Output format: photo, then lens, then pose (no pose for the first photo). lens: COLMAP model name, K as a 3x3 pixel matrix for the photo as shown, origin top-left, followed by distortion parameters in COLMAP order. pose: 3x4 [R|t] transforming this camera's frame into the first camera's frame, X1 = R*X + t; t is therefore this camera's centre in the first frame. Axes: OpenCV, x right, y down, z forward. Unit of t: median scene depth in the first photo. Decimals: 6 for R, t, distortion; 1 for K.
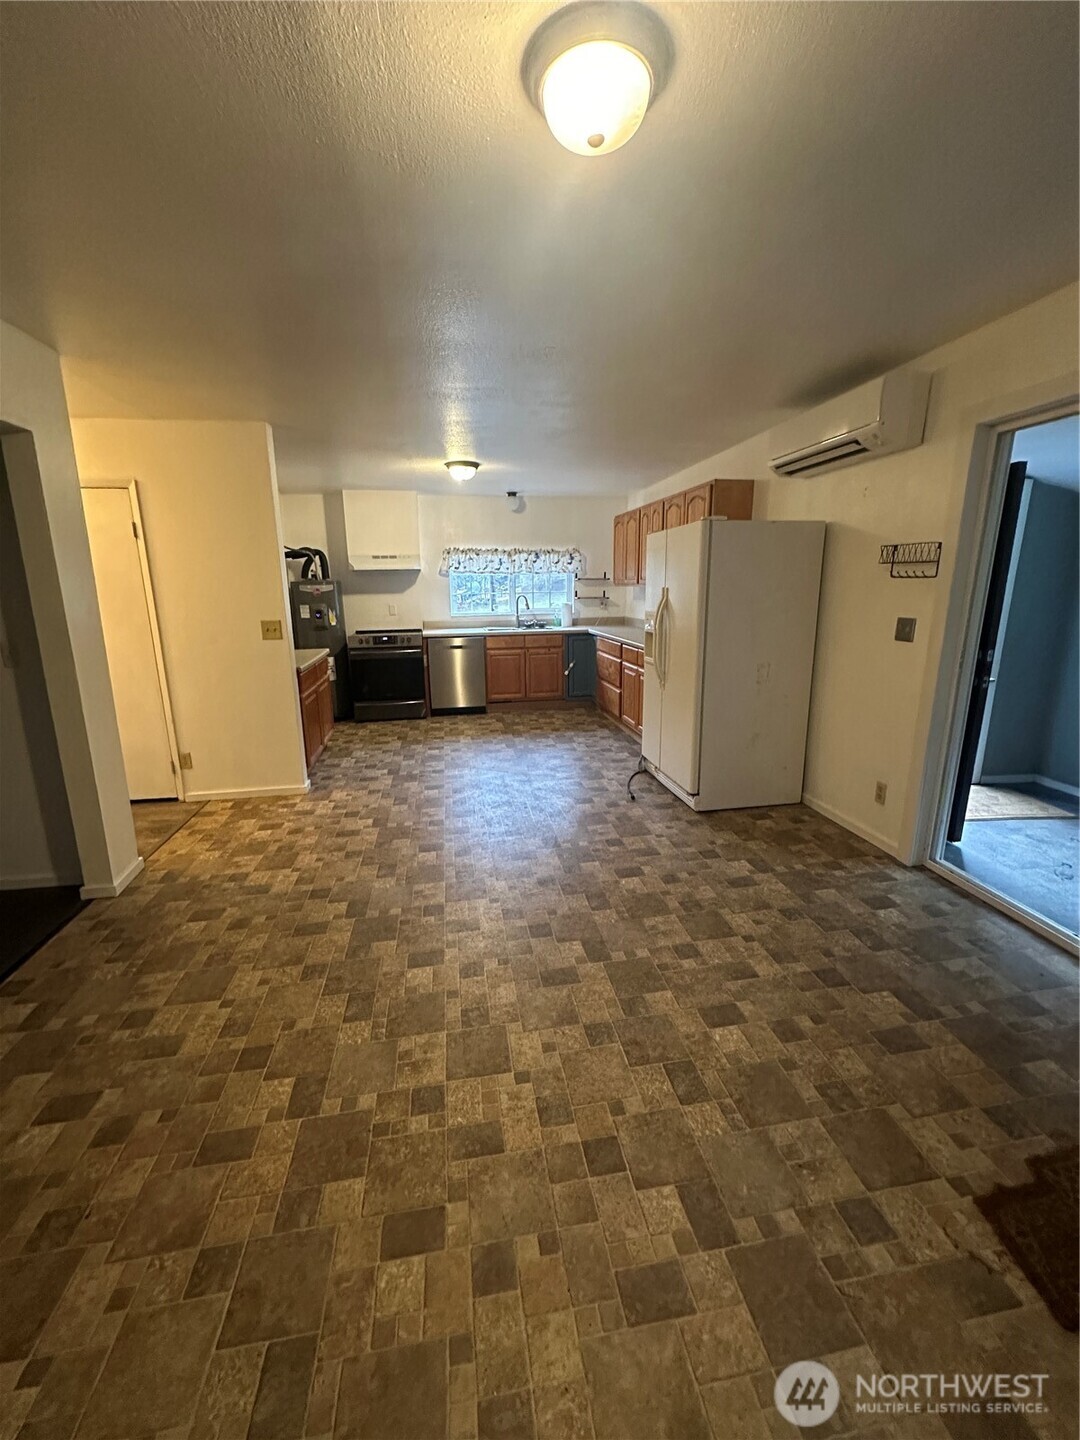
lens RADIAL K [[573.0, 0, 540.0], [0, 573.0, 720.0], [0, 0, 1]] dist [-0.002933, 0.000034]
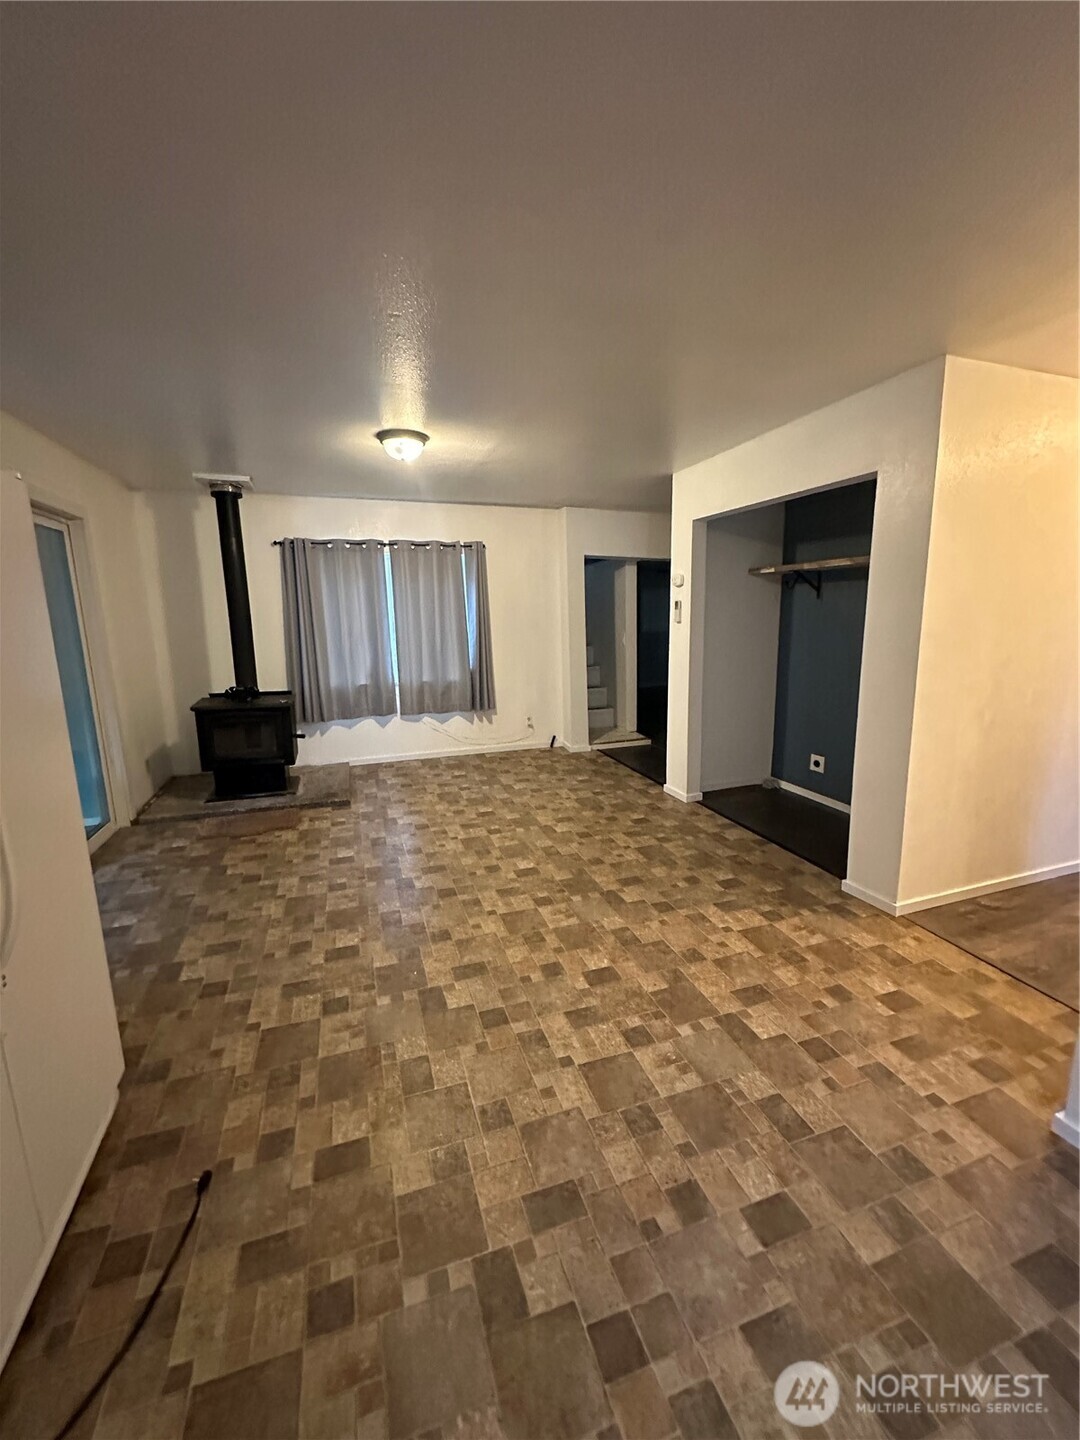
lens RADIAL K [[585.2, 0, 538.3], [0, 585.2, 719.6], [0, 0, 1]] dist [-0.001564, 0.000504]
pose [[-0.986904, 0.054753, -0.151732, -0.016952], [-0.011520, 0.914307, 0.404859, -0.356442], [0.160897, 0.401304, -0.901702, 1.472473]]
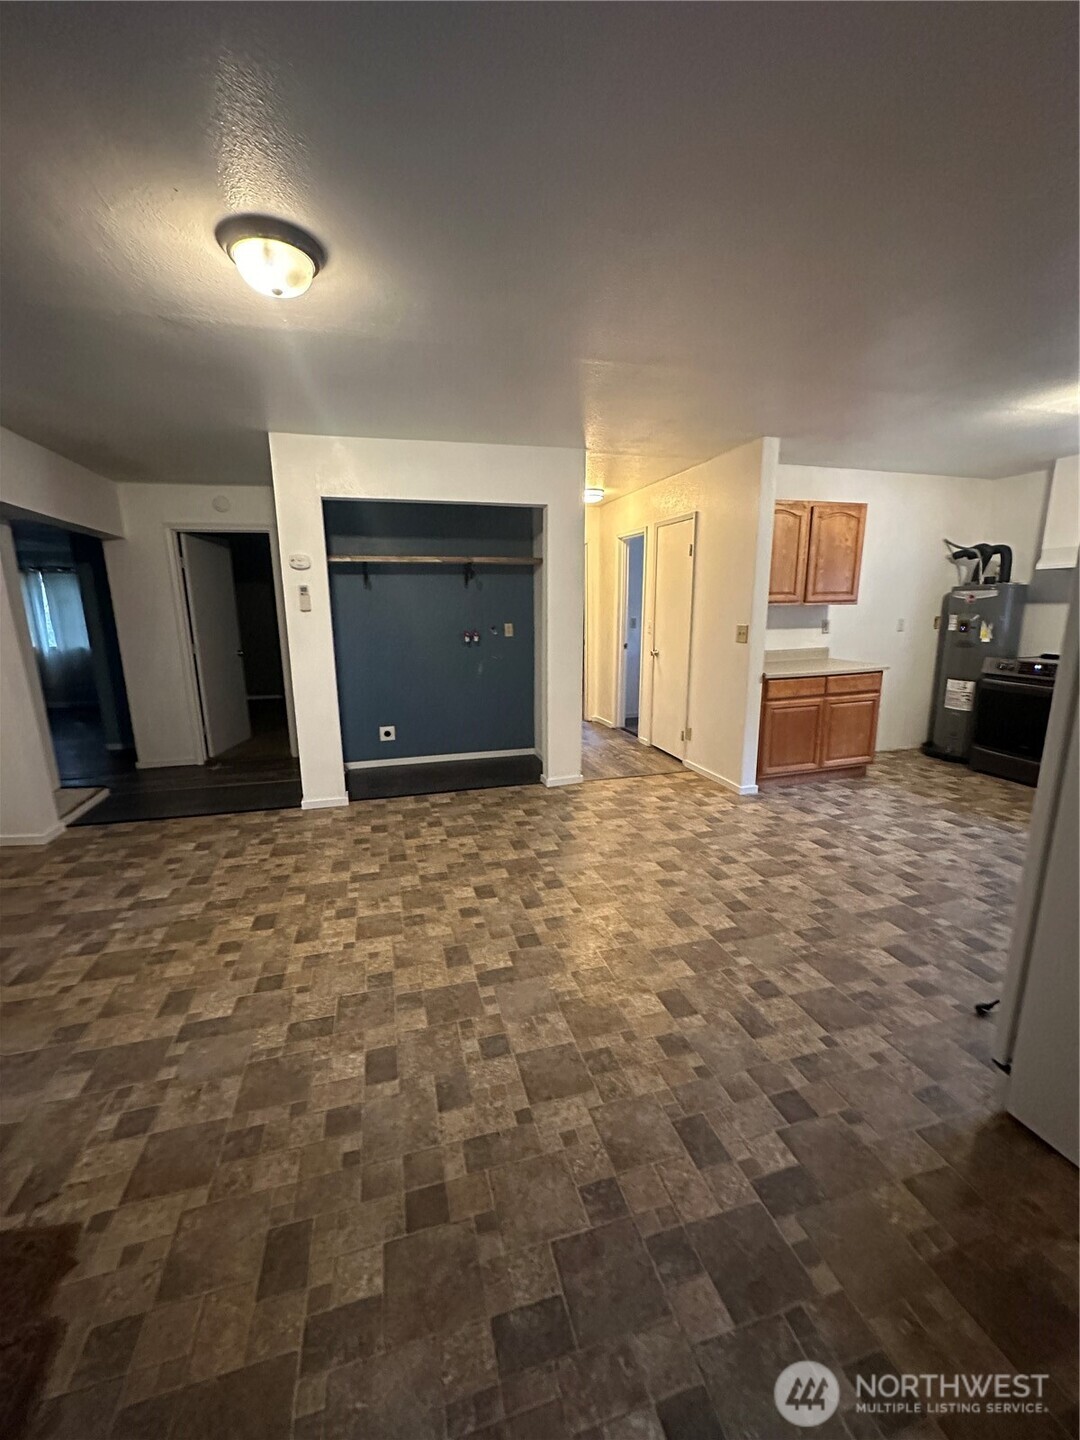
lens RADIAL K [[571.9, 0, 540.0], [0, 571.9, 720.0], [0, 0, 1]] dist [0.000174, 0.000303]
pose [[0.111441, 0.213163, -0.970640, 0.645837], [-0.220779, 0.957626, 0.184957, -0.137429], [0.968936, 0.193685, 0.153781, 0.576790]]
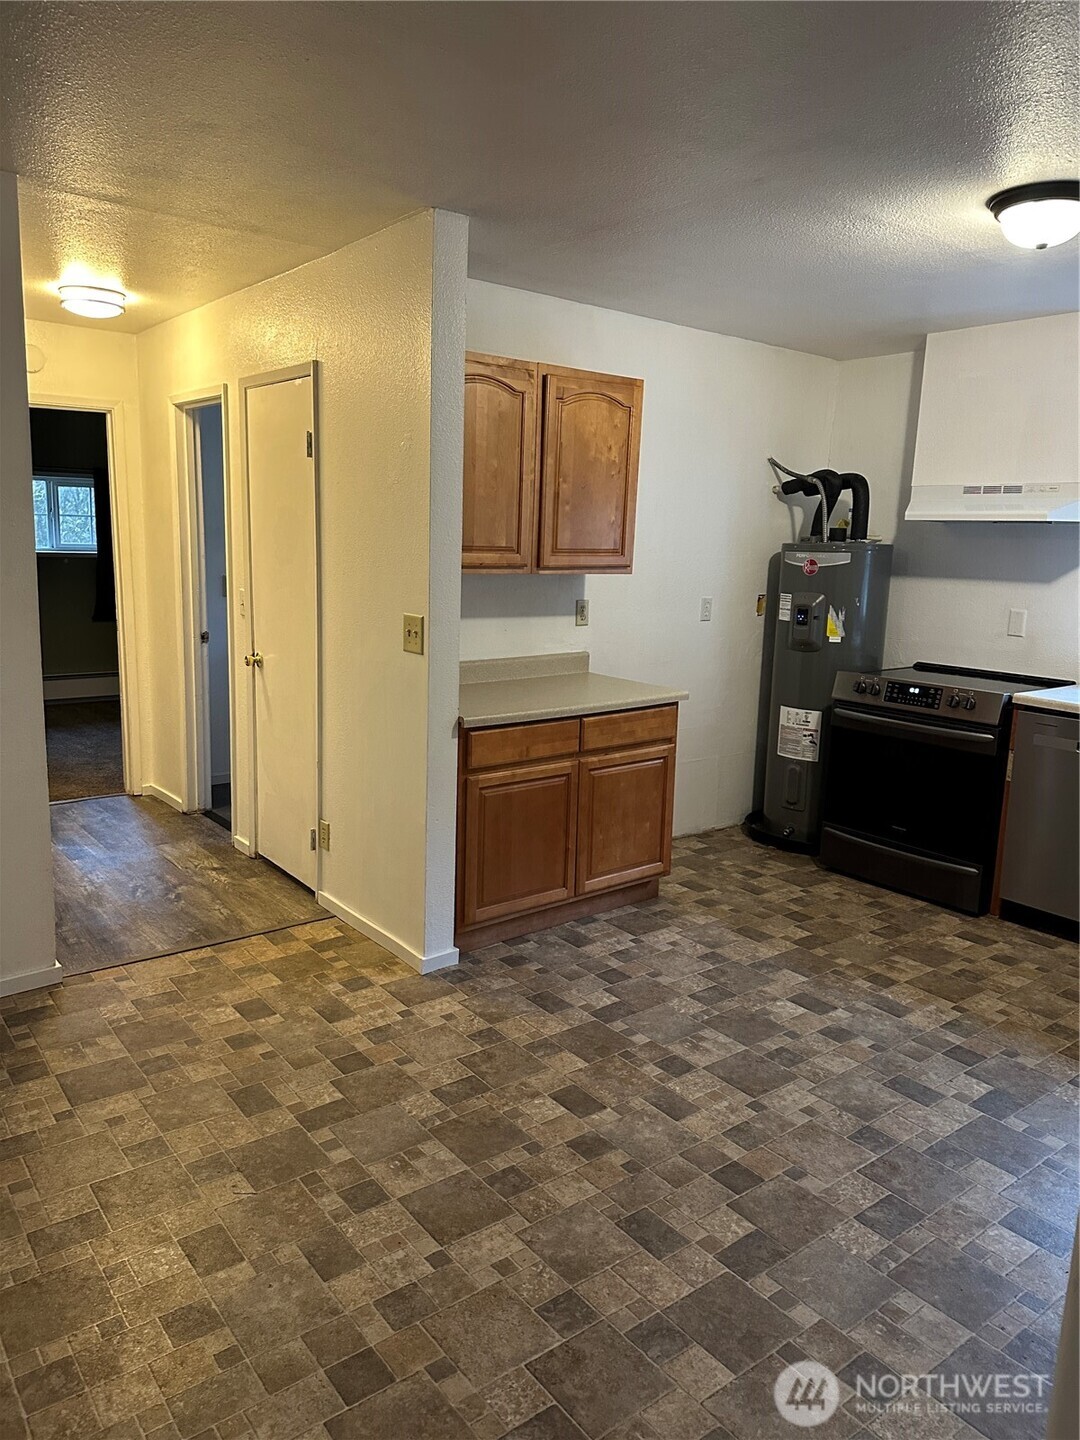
lens RADIAL K [[991.8, 0, 531.1], [0, 991.8, 726.7], [0, 0, 1]] dist [0.163842, -0.312823]
pose [[0.470204, 0.197198, -0.860245, 0.399925], [-0.240980, 0.966366, 0.089806, -0.213024], [0.849021, 0.165074, 0.501910, 0.763875]]
